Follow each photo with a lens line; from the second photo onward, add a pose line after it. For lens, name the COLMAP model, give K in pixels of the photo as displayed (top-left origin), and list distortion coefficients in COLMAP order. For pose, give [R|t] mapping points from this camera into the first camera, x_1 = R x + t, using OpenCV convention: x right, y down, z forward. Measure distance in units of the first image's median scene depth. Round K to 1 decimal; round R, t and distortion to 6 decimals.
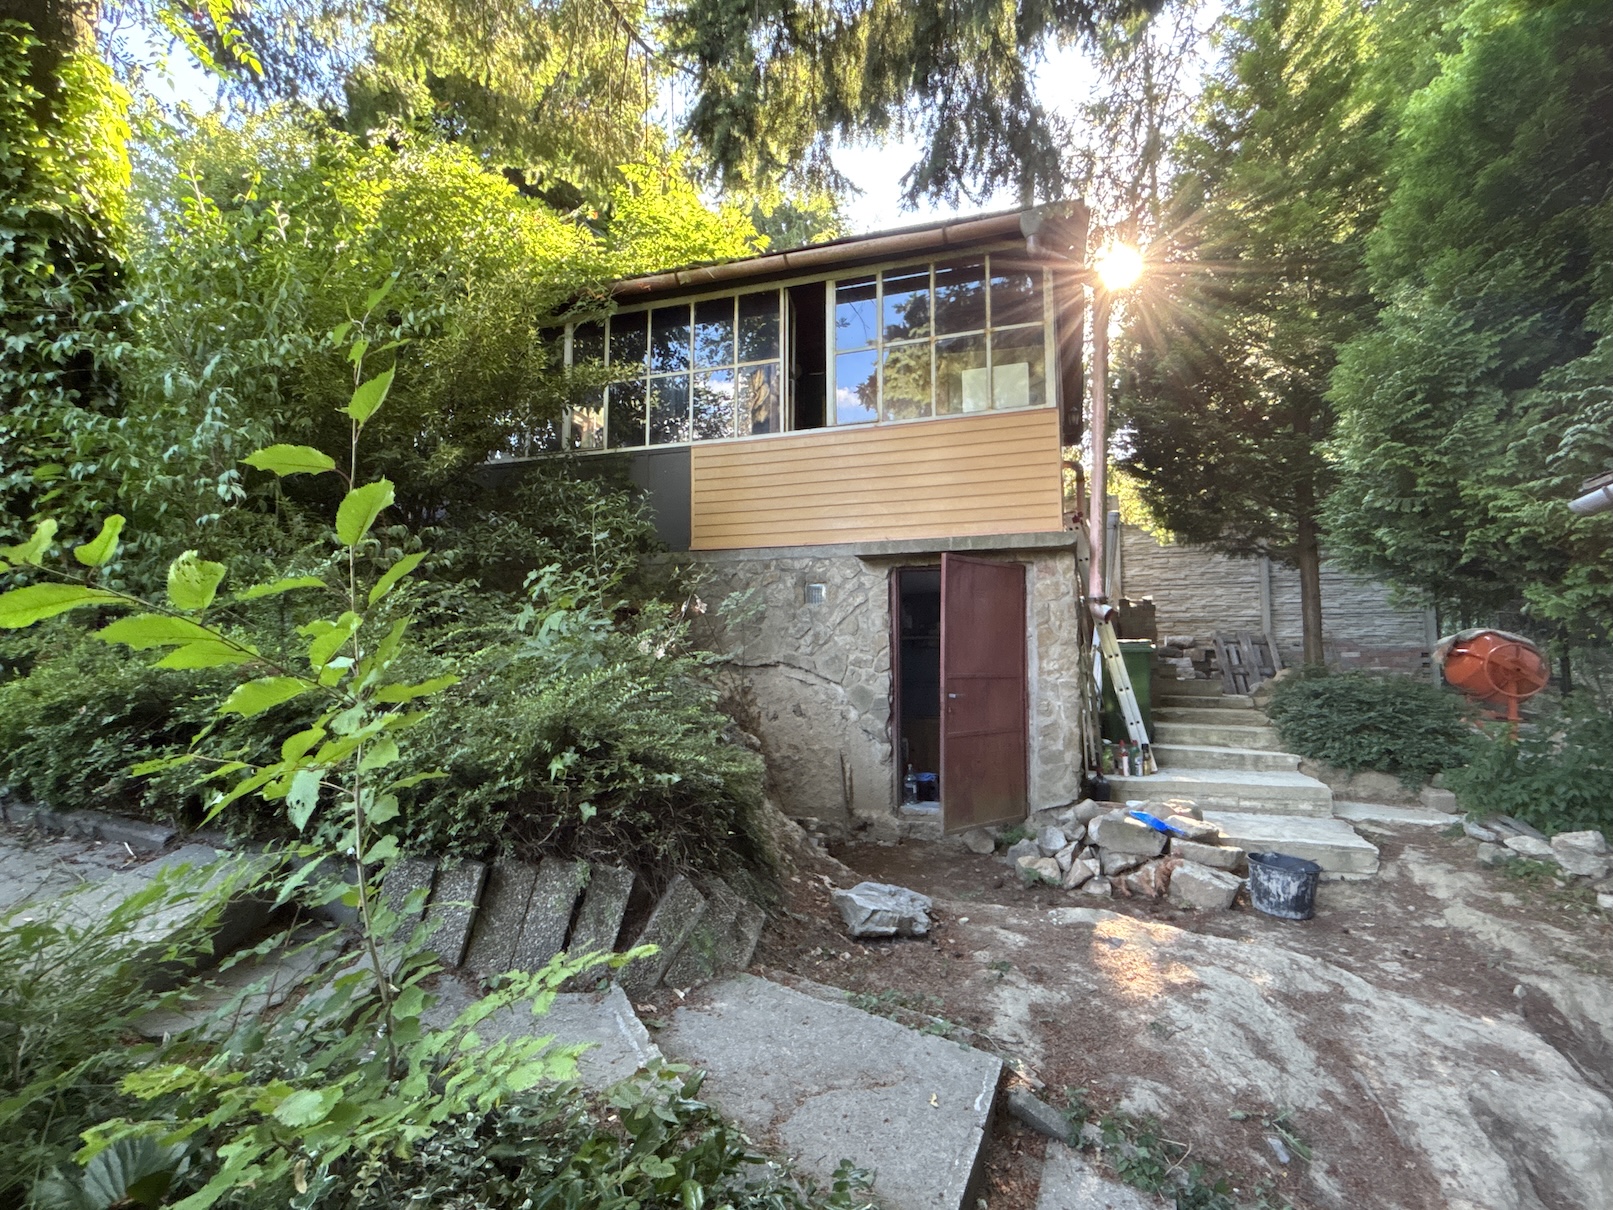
lens RADIAL K [[783.6, 0, 803.3], [0, 783.6, 596.9], [0, 0, 1]] dist [0.003718, -0.002009]
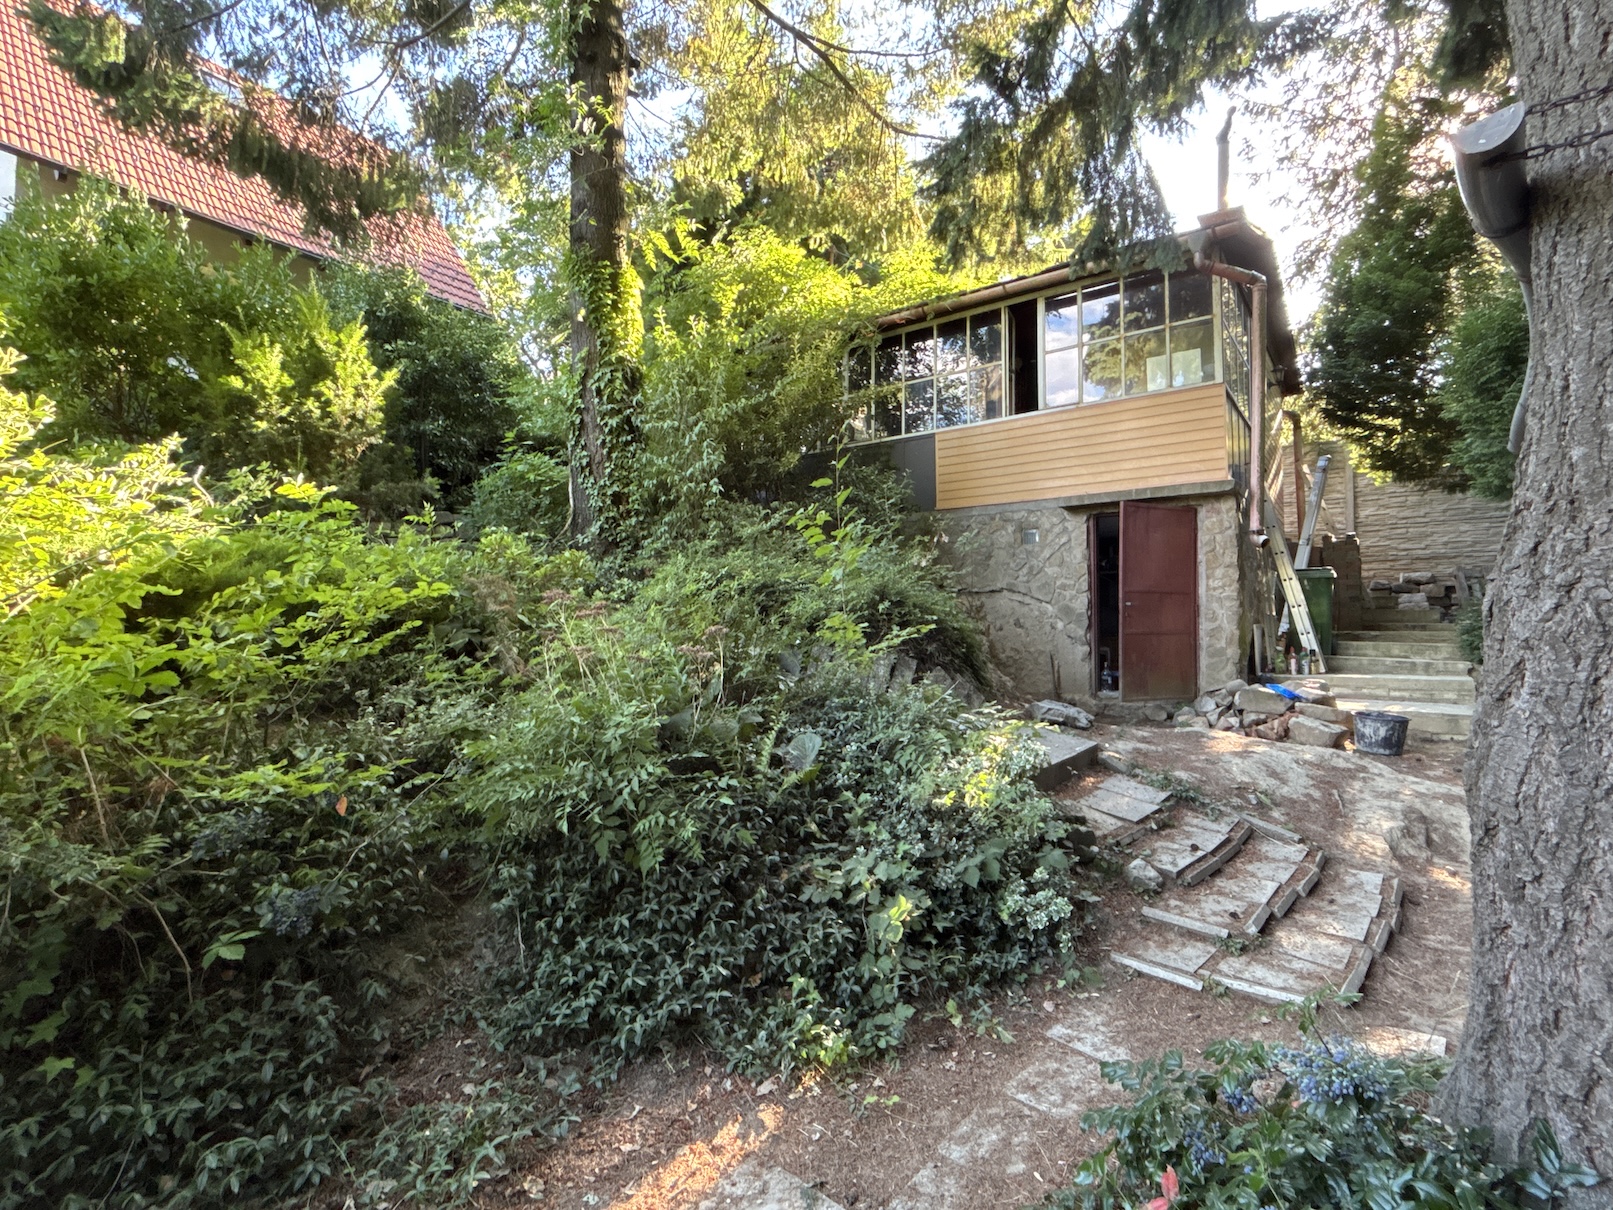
lens RADIAL K [[783.6, 0, 810.3], [0, 783.6, 606.3], [0, 0, 1]] dist [0.003718, -0.002009]
pose [[0.955244, -0.013655, -0.295504, 0.051782], [0.029763, 0.998302, 0.050080, 0.036709], [0.294318, -0.056634, 0.954028, -0.418389]]
